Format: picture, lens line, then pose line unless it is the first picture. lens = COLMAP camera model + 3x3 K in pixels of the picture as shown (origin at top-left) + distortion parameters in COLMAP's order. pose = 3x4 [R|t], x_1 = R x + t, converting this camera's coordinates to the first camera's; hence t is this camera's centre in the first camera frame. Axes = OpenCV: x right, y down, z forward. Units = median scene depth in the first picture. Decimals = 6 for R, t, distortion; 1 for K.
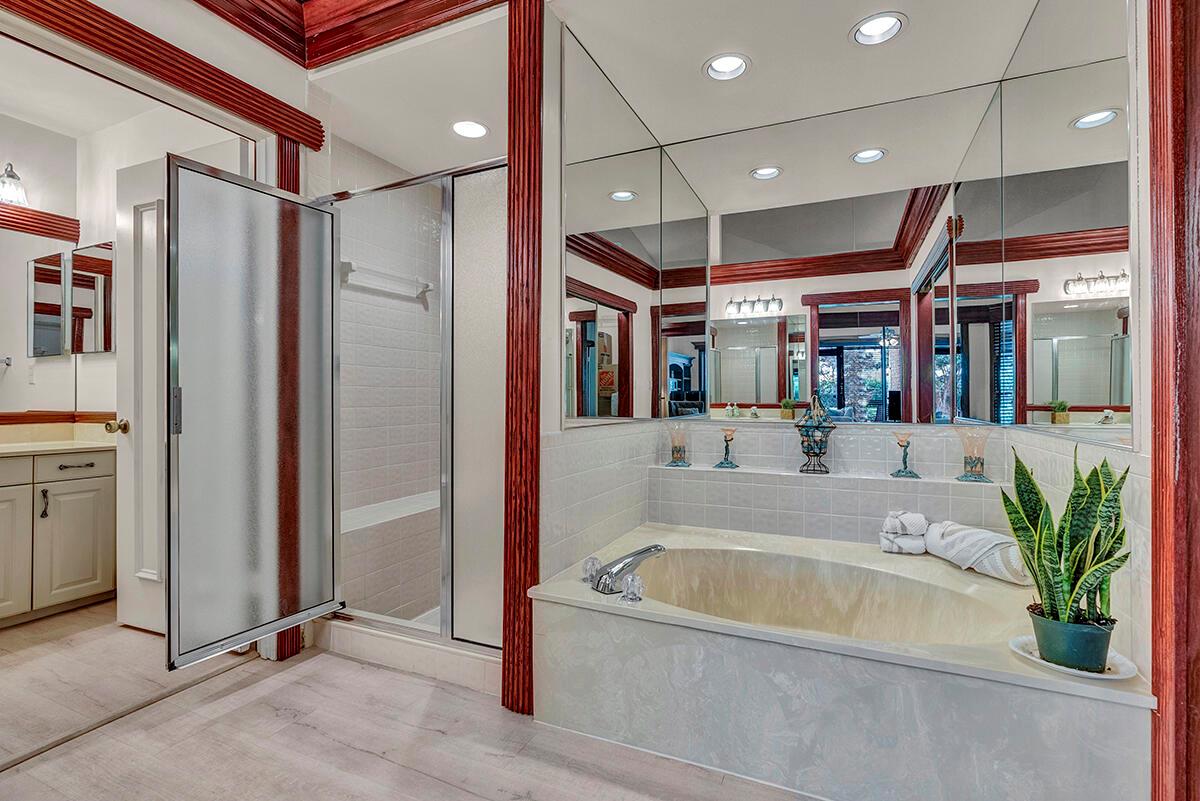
lens RADIAL K [[551.3, 0, 591.0], [0, 551.3, 394.0], [0, 0, 1]] dist [-0.011710, 0.004789]
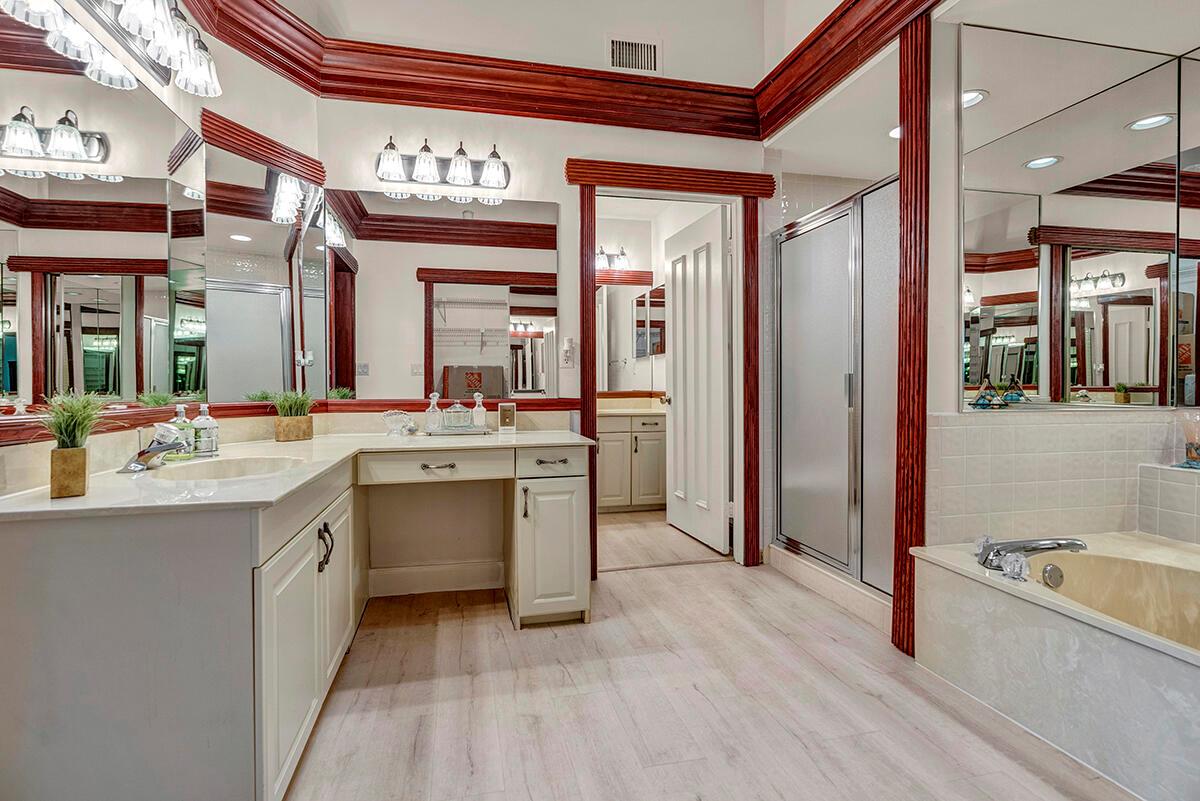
lens RADIAL K [[551.3, 0, 587.4], [0, 551.3, 387.2], [0, 0, 1]] dist [-0.011710, 0.004789]
pose [[0.610978, 0.004595, -0.791635, 0.305127], [0.008983, 0.999879, 0.012737, -0.001782], [0.791597, -0.014893, 0.610862, -0.188866]]
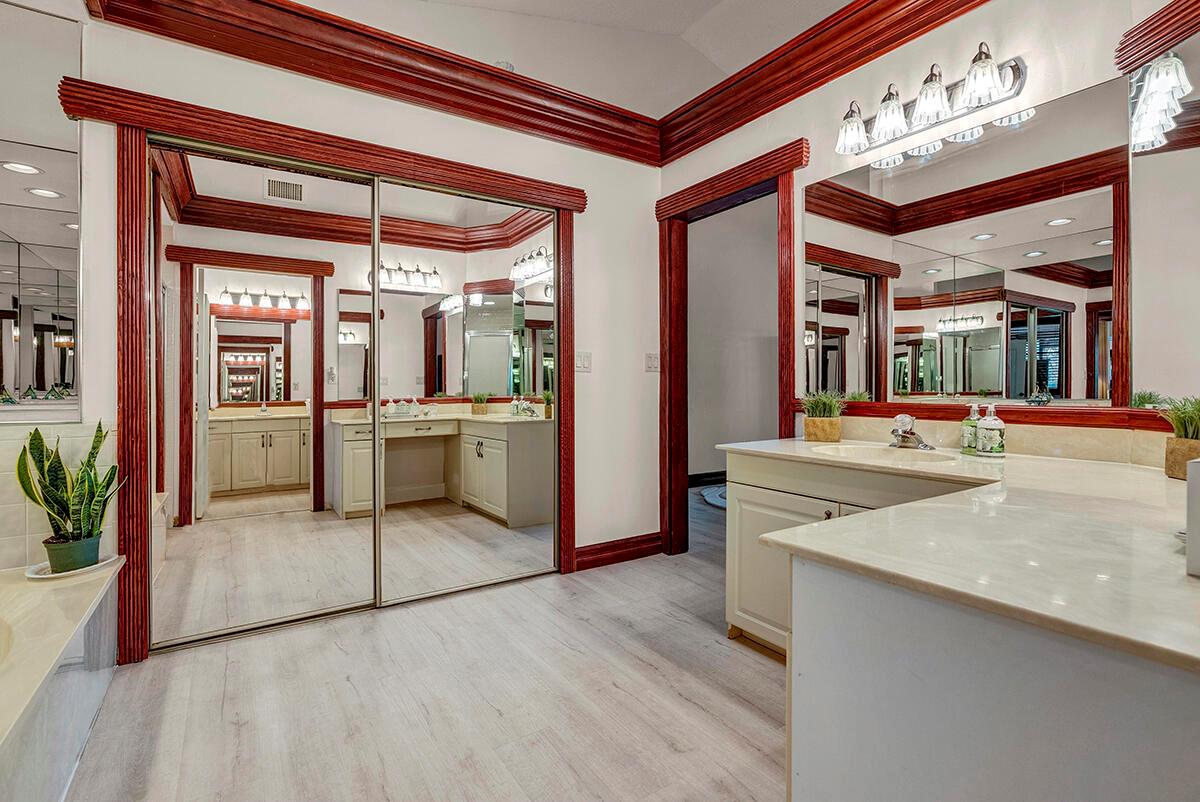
lens RADIAL K [[551.3, 0, 595.7], [0, 551.3, 392.8], [0, 0, 1]] dist [-0.011710, 0.004789]
pose [[-0.851229, -0.003354, 0.524784, -0.626319], [-0.000477, 0.999984, 0.005616, 0.008025], [-0.524794, 0.004530, -0.851217, 0.871114]]
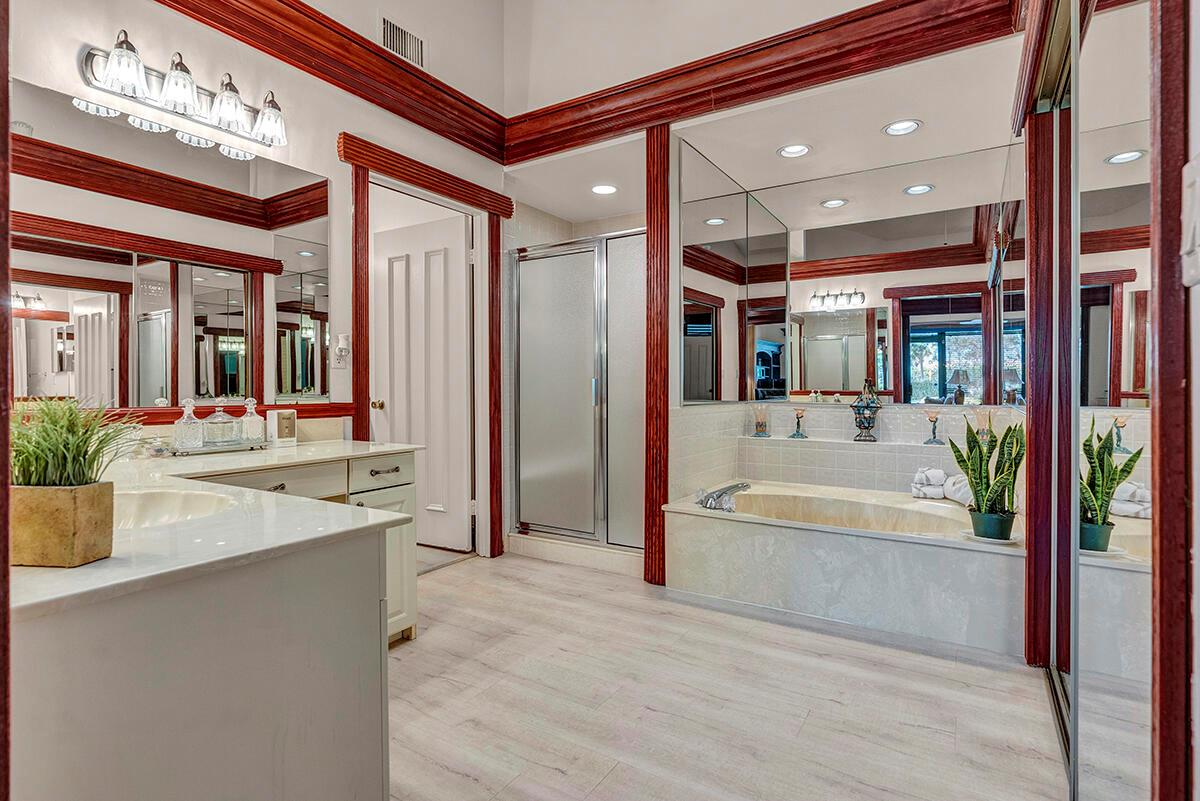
lens RADIAL K [[590.9, 0, 594.7], [0, 590.9, 384.8], [0, 0, 1]] dist [-0.003883, 0.001148]
pose [[0.991923, -0.001052, -0.126840, -0.071774], [0.001609, 0.999990, 0.004288, -0.001777], [0.126834, -0.004458, 0.991914, -0.576186]]
